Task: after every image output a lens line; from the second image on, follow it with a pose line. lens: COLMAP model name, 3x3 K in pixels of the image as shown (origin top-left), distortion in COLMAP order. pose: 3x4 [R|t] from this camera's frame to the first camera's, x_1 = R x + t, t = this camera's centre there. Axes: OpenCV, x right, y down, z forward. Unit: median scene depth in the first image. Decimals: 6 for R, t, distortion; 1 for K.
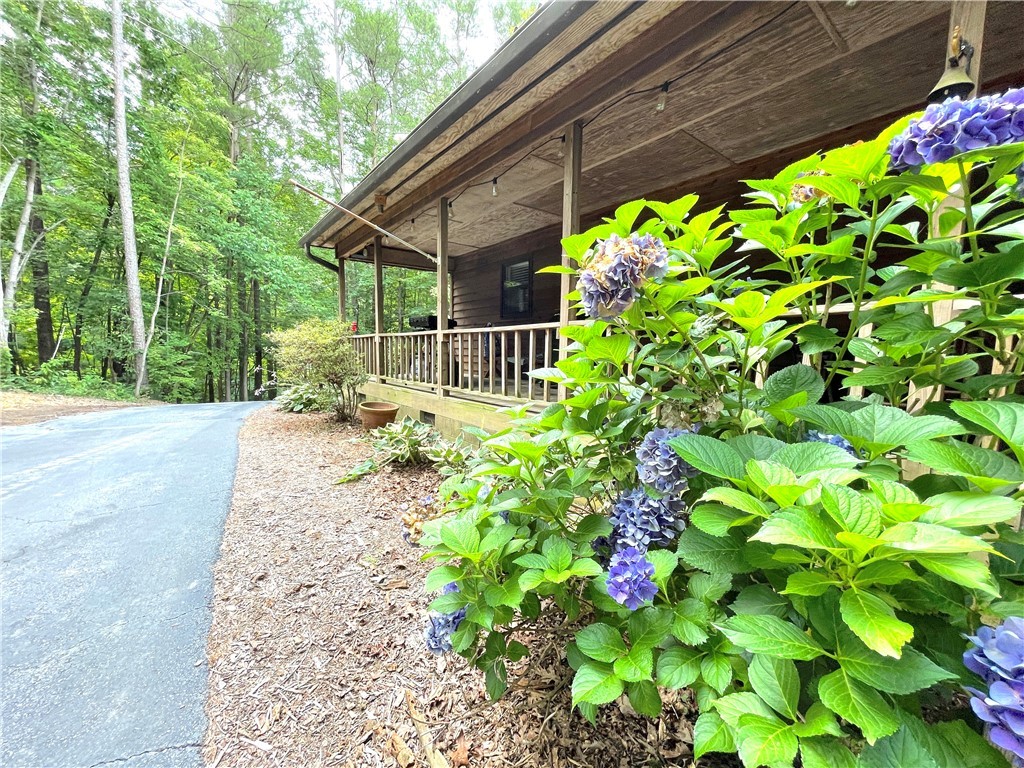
lens RADIAL K [[414.2, 0, 510.1], [0, 414.2, 388.0], [0, 0, 1]] dist [-0.005969, 0.002109]
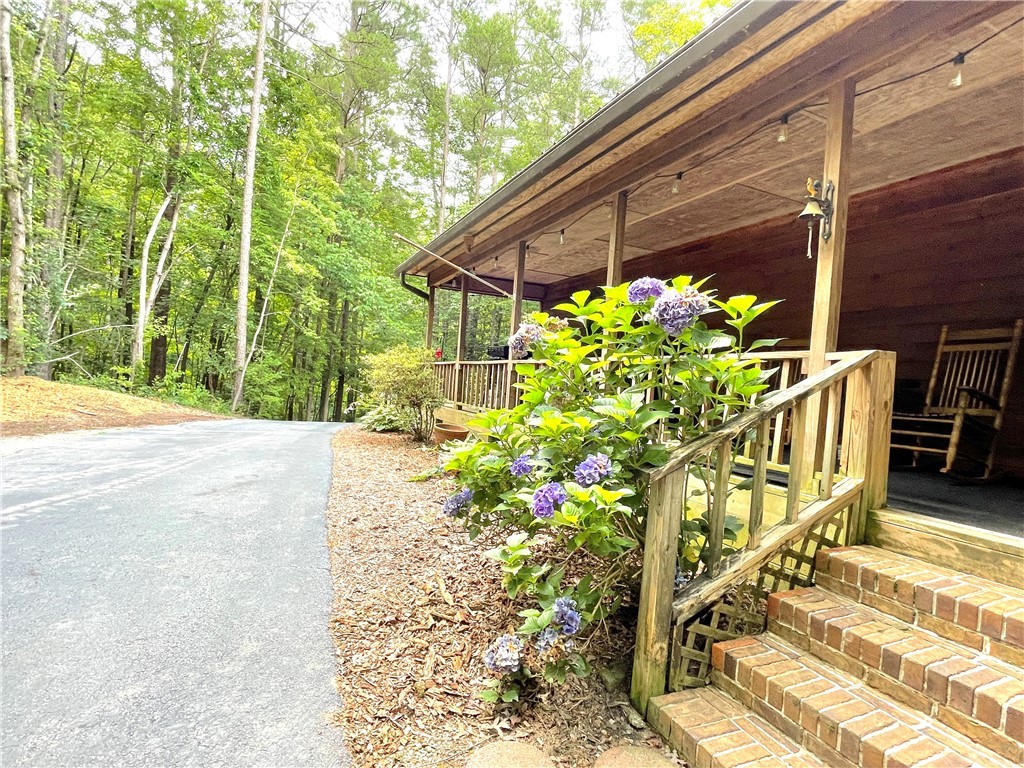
lens RADIAL K [[542.4, 0, 515.0], [0, 542.4, 386.2], [0, 0, 1]] dist [-0.003514, 0.003834]
pose [[0.973152, 0.052821, -0.224022, 0.101128], [-0.073852, 0.993505, -0.086561, 0.030445], [0.217995, 0.100781, 0.970732, -0.224235]]
